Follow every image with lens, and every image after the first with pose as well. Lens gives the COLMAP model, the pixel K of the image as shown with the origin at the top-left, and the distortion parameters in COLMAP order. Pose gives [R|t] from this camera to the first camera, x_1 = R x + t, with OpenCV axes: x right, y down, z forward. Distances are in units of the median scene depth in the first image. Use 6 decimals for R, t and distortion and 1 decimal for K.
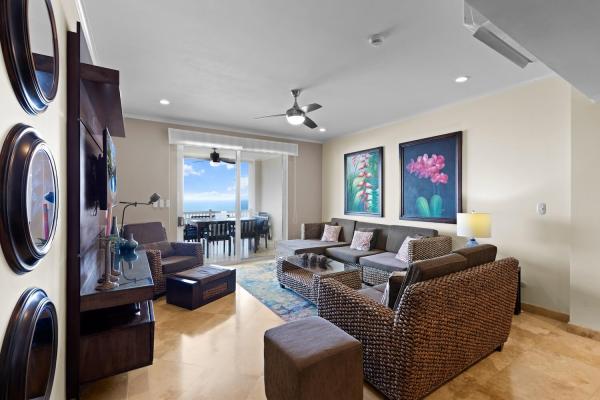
lens RADIAL K [[270.3, 0, 302.1], [0, 270.3, 195.6], [0, 0, 1]] dist [0.000779, 0.000047]
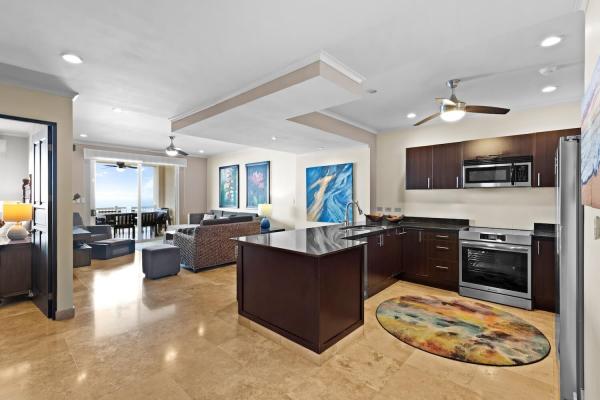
lens RADIAL K [[270.3, 0, 302.1], [0, 270.3, 195.6], [0, 0, 1]] dist [0.000779, 0.000047]
pose [[0.962181, -0.000851, 0.272410, 0.206547], [-0.000563, 0.999987, 0.005113, -0.003151], [-0.272411, -0.005073, 0.962168, -0.623392]]
